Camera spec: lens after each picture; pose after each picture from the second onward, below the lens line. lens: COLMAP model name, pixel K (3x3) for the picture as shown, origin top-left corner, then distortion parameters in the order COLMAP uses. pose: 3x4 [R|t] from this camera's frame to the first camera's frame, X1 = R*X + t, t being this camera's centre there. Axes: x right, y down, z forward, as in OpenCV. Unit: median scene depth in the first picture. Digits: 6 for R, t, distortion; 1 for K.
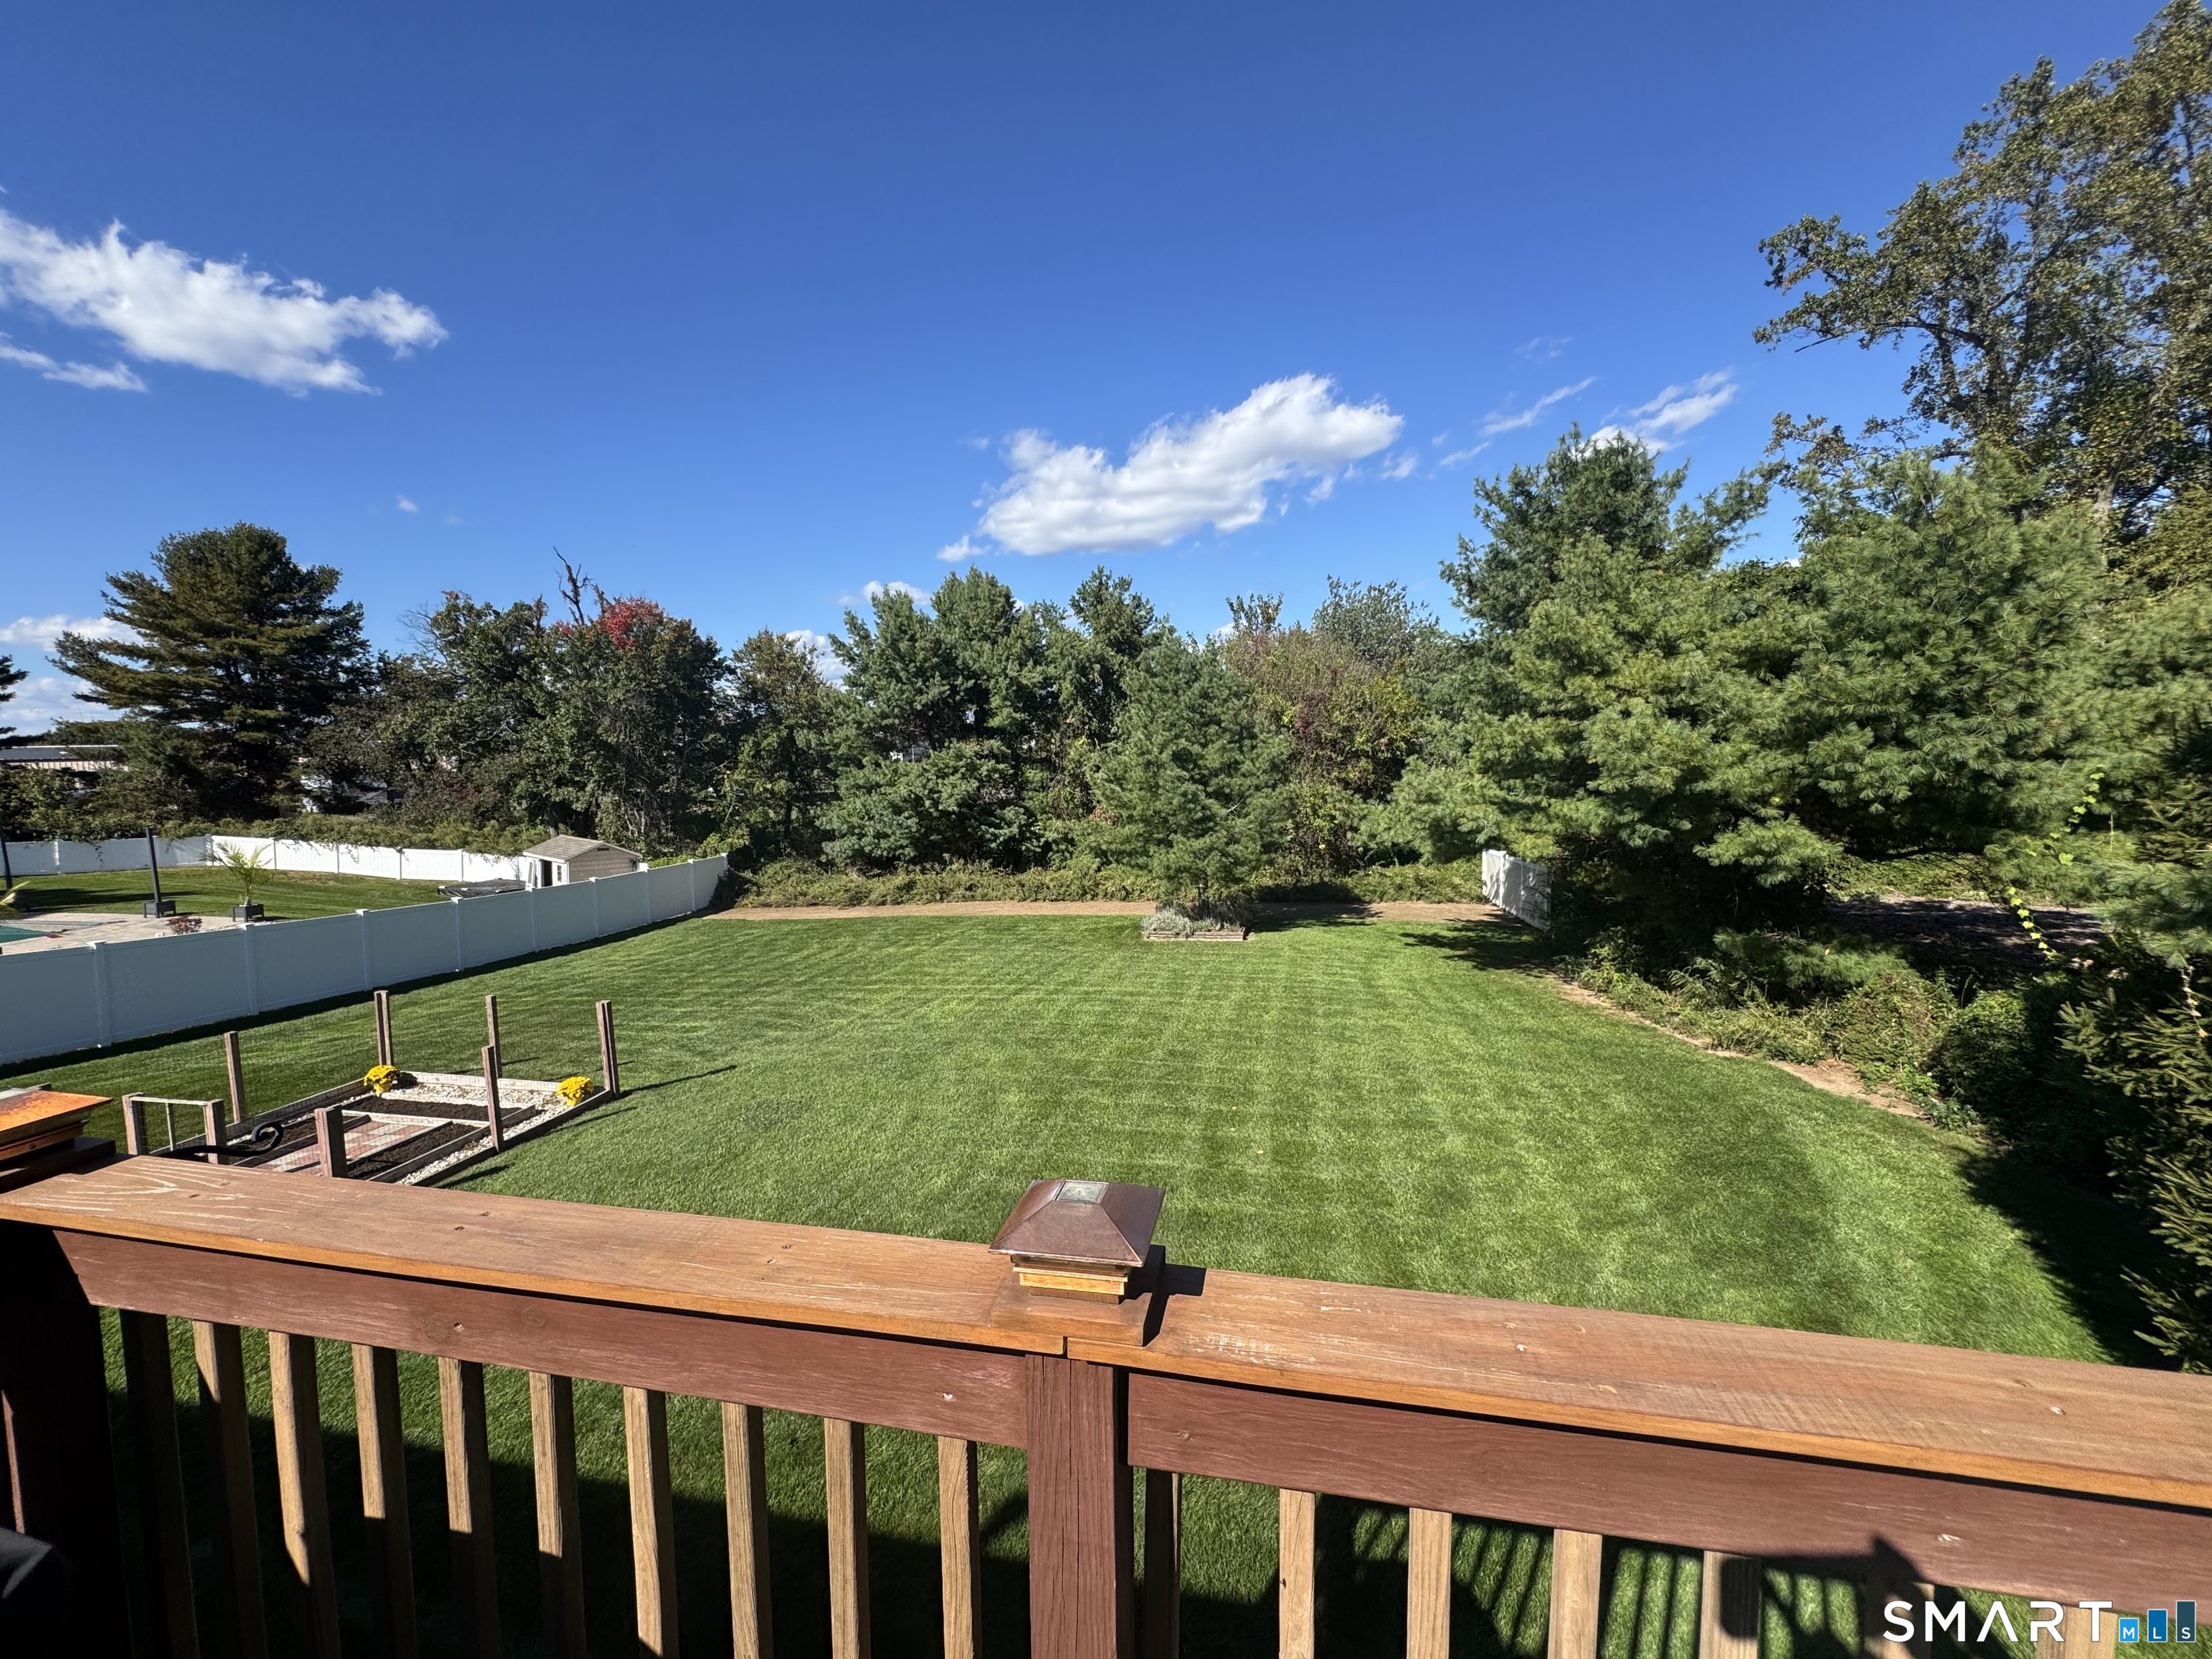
lens RADIAL K [[881.9, 0, 1106.0], [0, 881.9, 829.5], [0, 0, 1]] dist [0.000007, 0.000234]
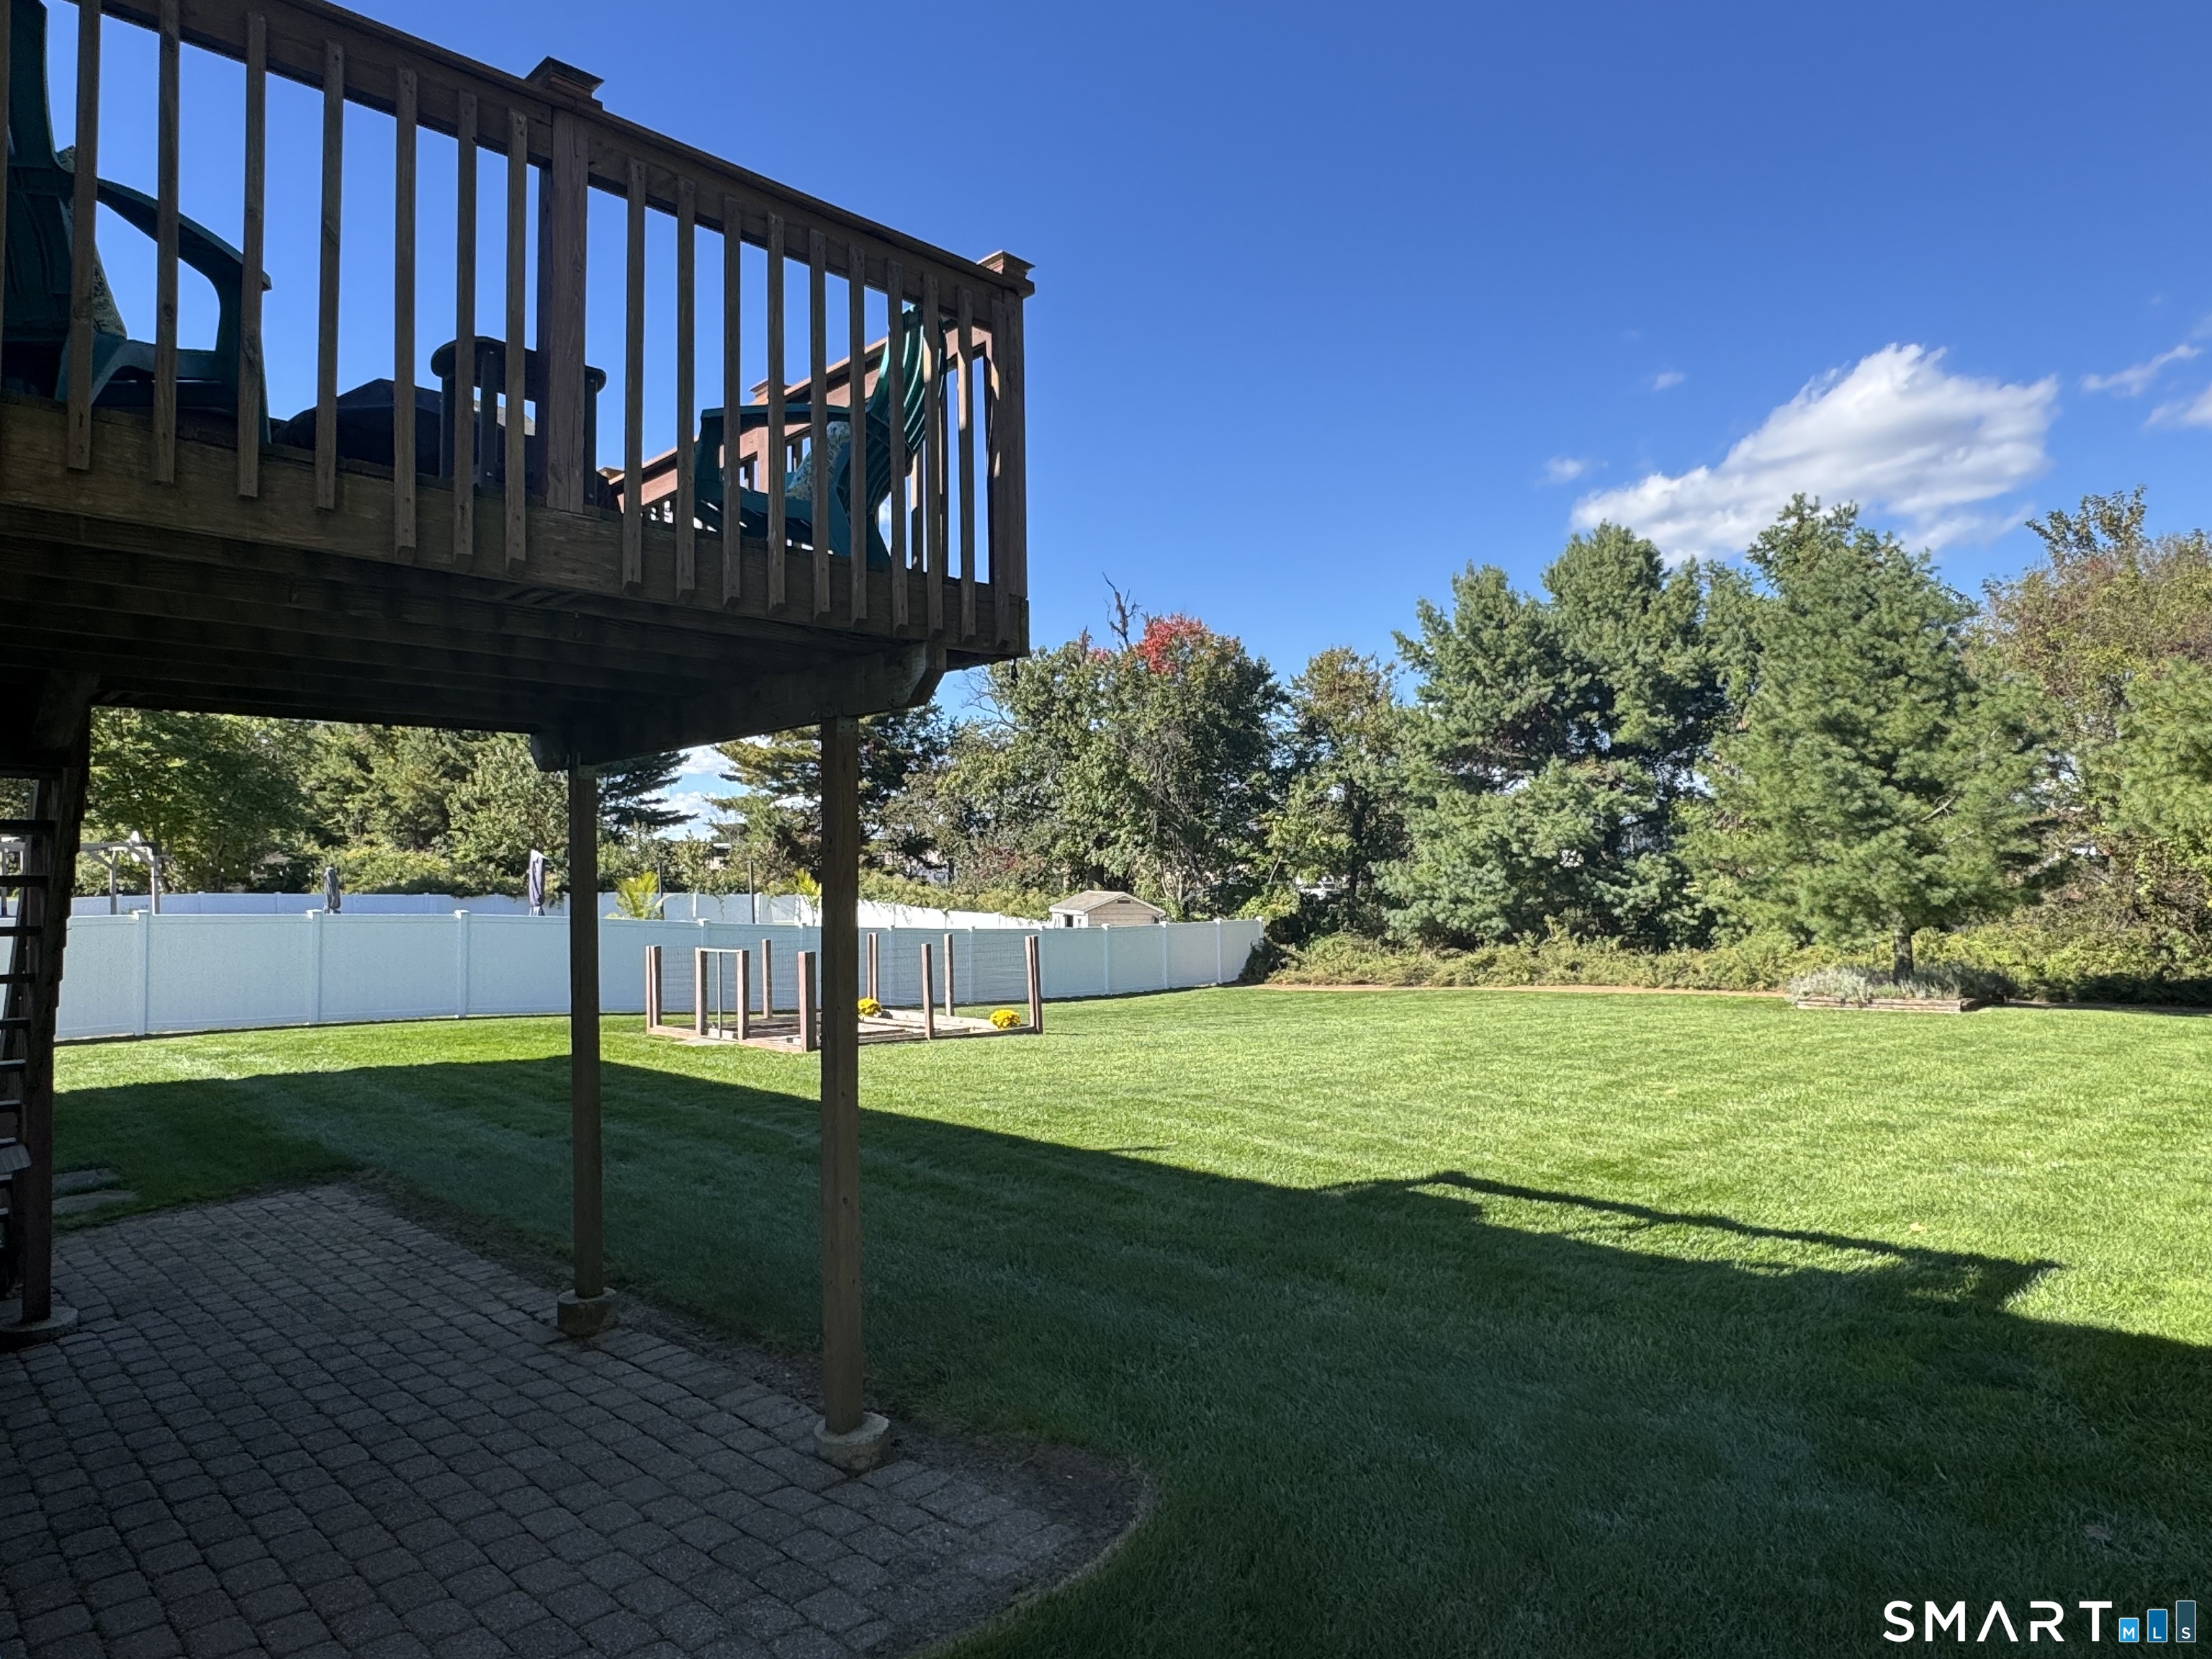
lens RADIAL K [[1315.0, 0, 1106.0], [0, 1315.0, 829.5], [0, 0, 1]] dist [-0.003695, -0.003021]
pose [[0.838248, -0.020005, -0.544922, 0.093609], [-0.035709, 0.995168, -0.091465, 0.061138], [0.544119, 0.096129, 0.833483, -0.062167]]
